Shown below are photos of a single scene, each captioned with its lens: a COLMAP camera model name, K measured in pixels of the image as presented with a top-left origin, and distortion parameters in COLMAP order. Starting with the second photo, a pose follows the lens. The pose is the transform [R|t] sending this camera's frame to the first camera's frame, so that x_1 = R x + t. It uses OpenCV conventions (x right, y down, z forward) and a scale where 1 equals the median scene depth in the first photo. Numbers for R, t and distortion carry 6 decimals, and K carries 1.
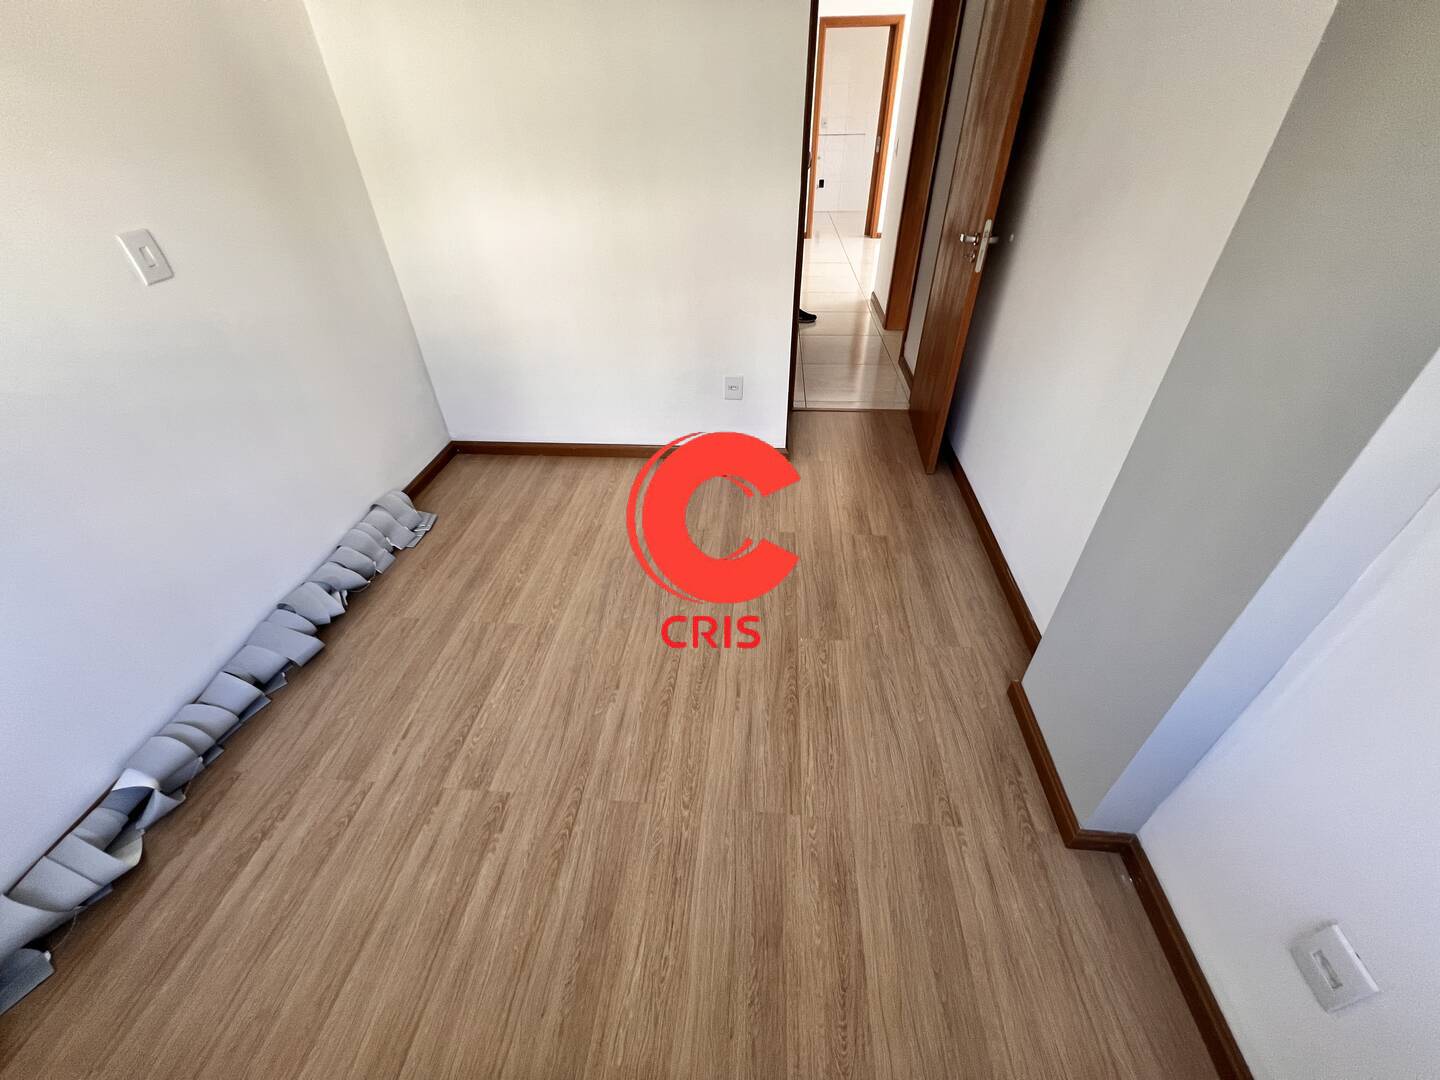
lens RADIAL K [[575.8, 0, 720.1], [0, 575.8, 535.7], [0, 0, 1]] dist [-0.001574, 0.000224]
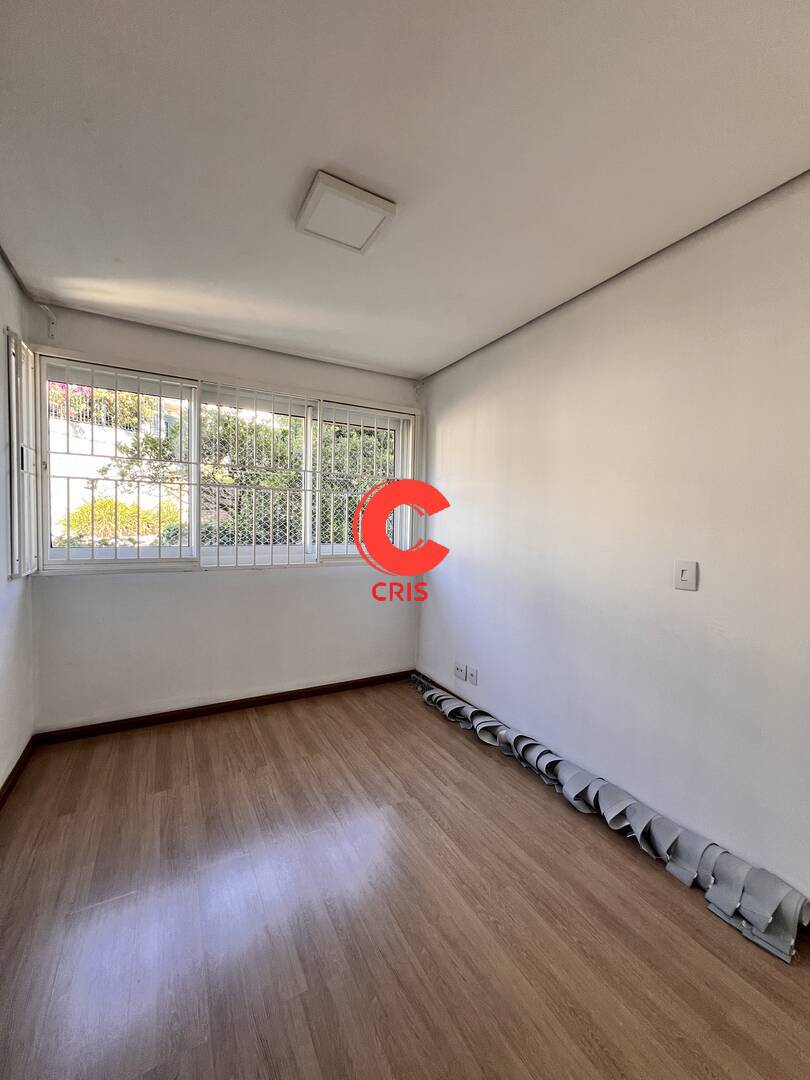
lens RADIAL K [[431.8, 0, 413.4], [0, 431.8, 542.0], [0, 0, 1]] dist [-0.001574, 0.000224]
pose [[-0.819263, 0.029102, -0.572678, 0.280624], [-0.349047, 0.767058, 0.538320, -0.919002], [0.454944, 0.640918, -0.618264, 1.313461]]
